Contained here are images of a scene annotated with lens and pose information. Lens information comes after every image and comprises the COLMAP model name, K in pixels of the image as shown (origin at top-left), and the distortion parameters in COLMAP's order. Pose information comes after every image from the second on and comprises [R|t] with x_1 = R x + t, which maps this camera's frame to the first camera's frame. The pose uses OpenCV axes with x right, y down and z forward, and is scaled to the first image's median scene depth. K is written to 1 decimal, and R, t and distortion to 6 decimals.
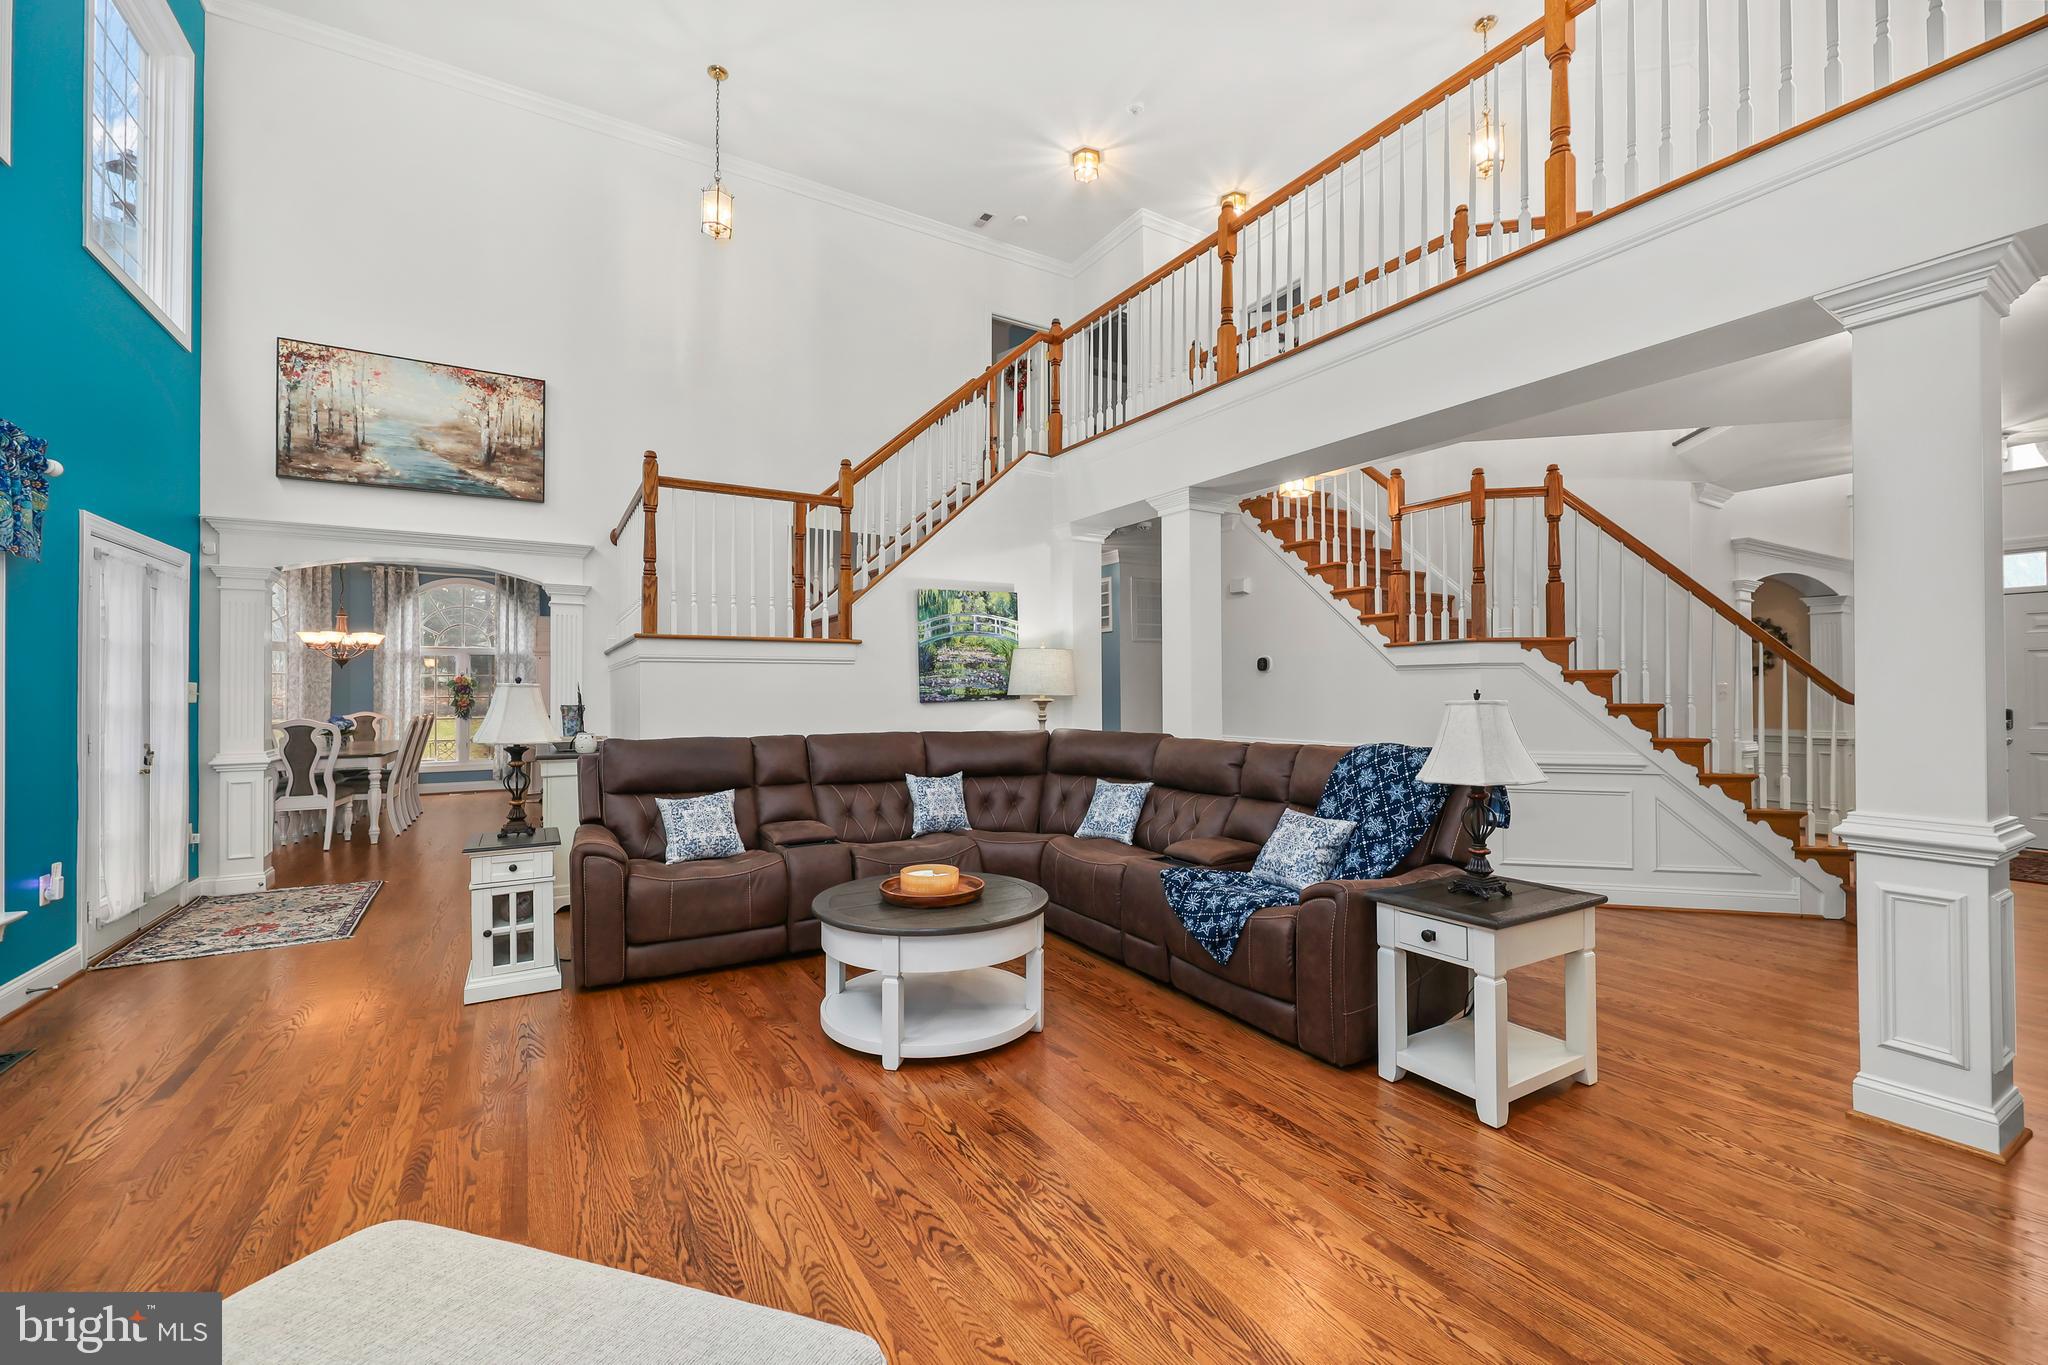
lens RADIAL K [[851.7, 0, 1027.0], [0, 851.7, 688.2], [0, 0, 1]] dist [0.002565, 0.000736]
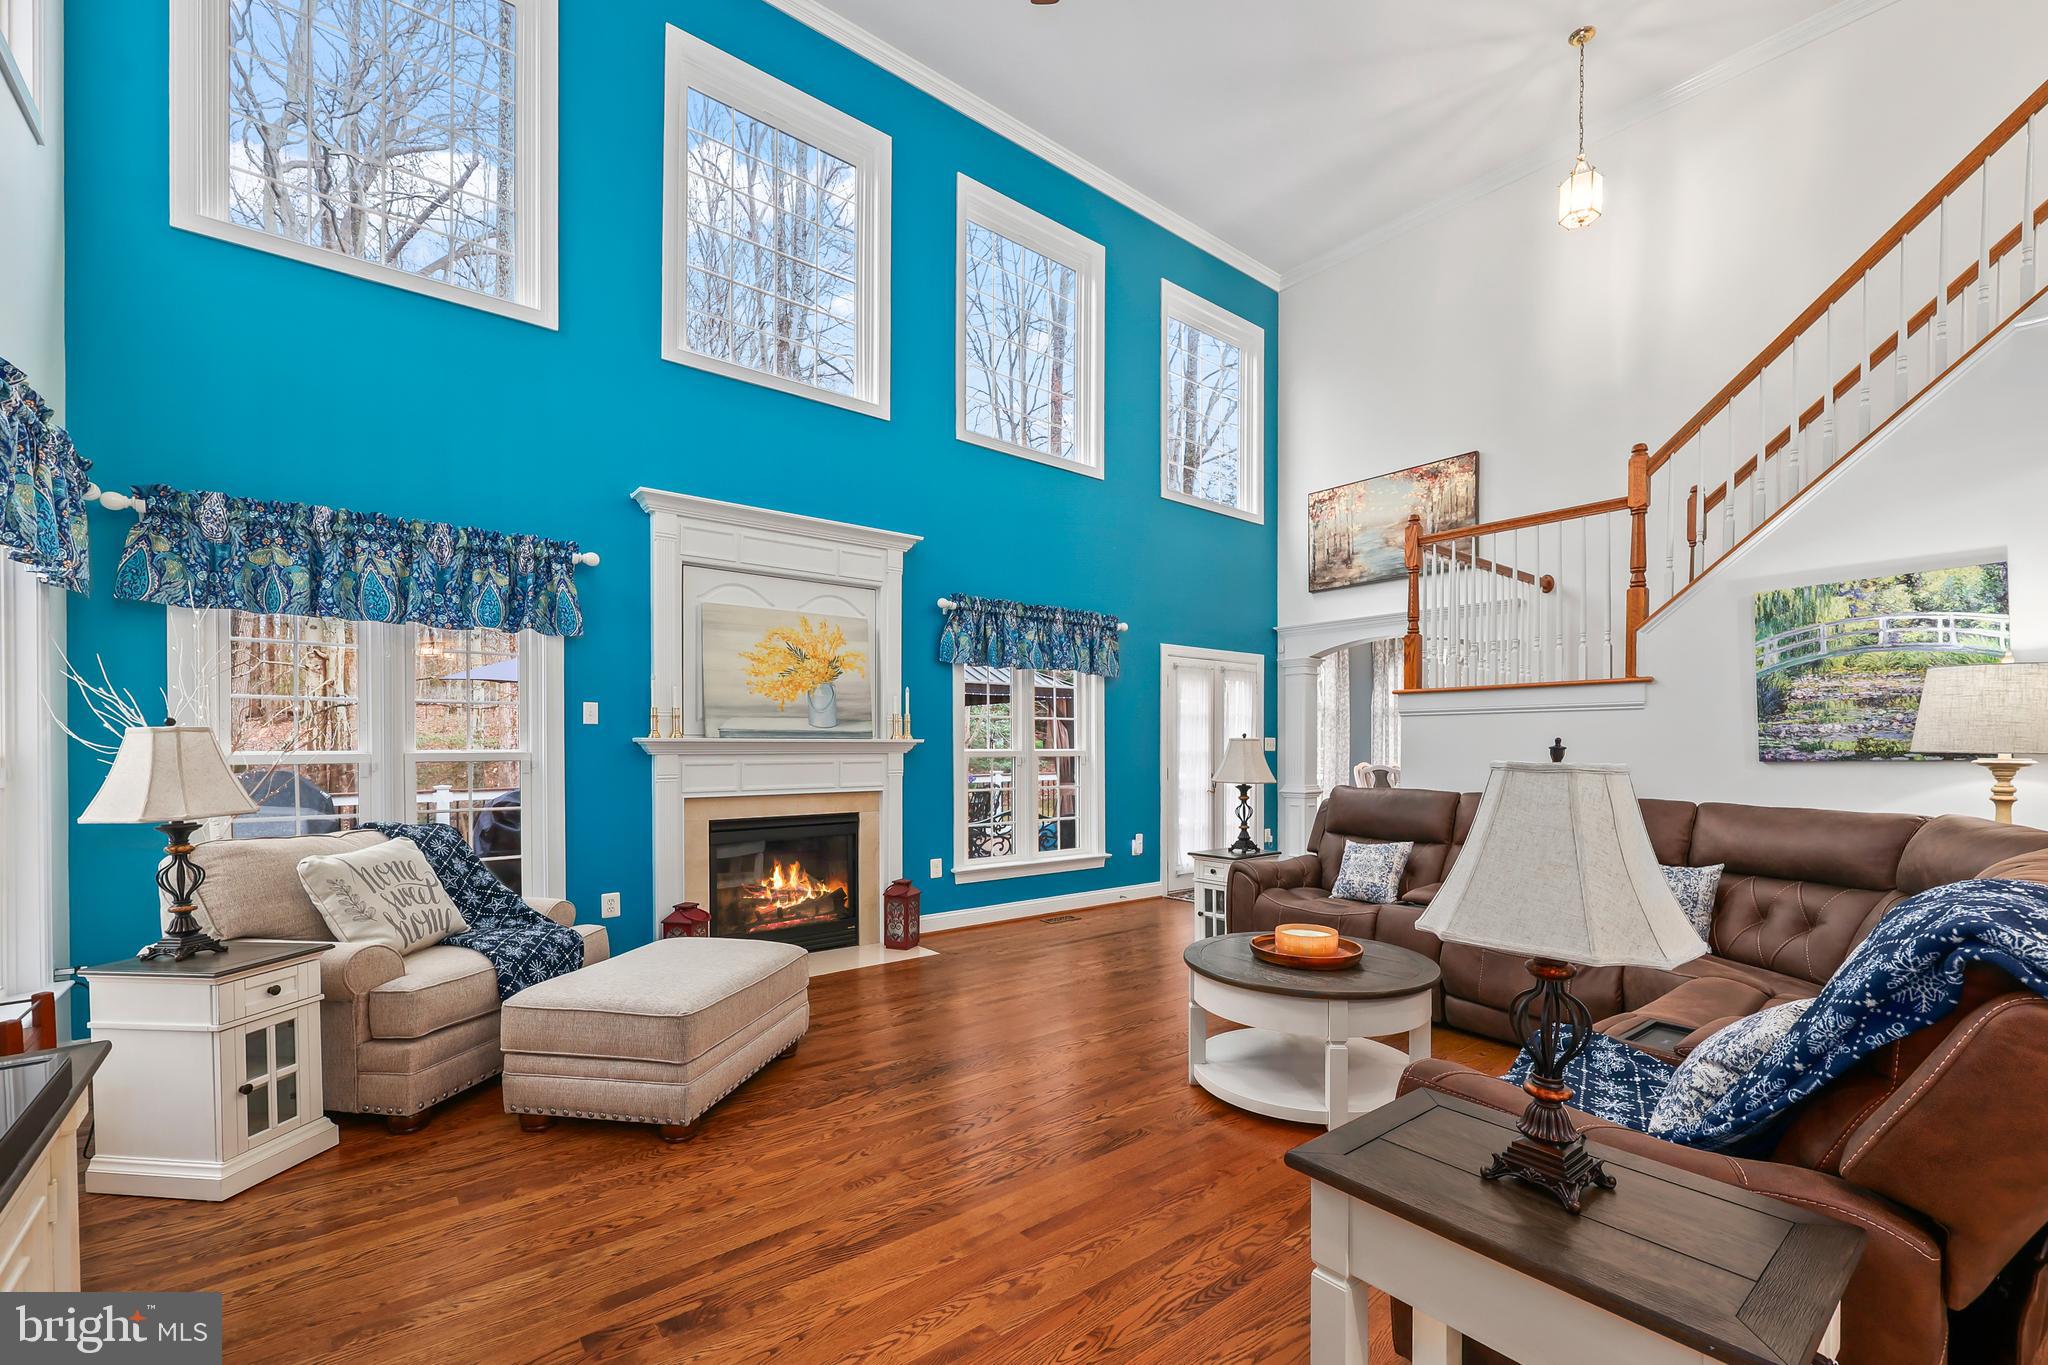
lens RADIAL K [[851.7, 0, 1000.0], [0, 851.7, 749.2], [0, 0, 1]] dist [0.002565, 0.000736]
pose [[0.121936, 0.007273, -0.992511, 0.465977], [0.000941, 0.999972, 0.007443, 0.001681], [0.992538, -0.001841, 0.121925, 0.316511]]
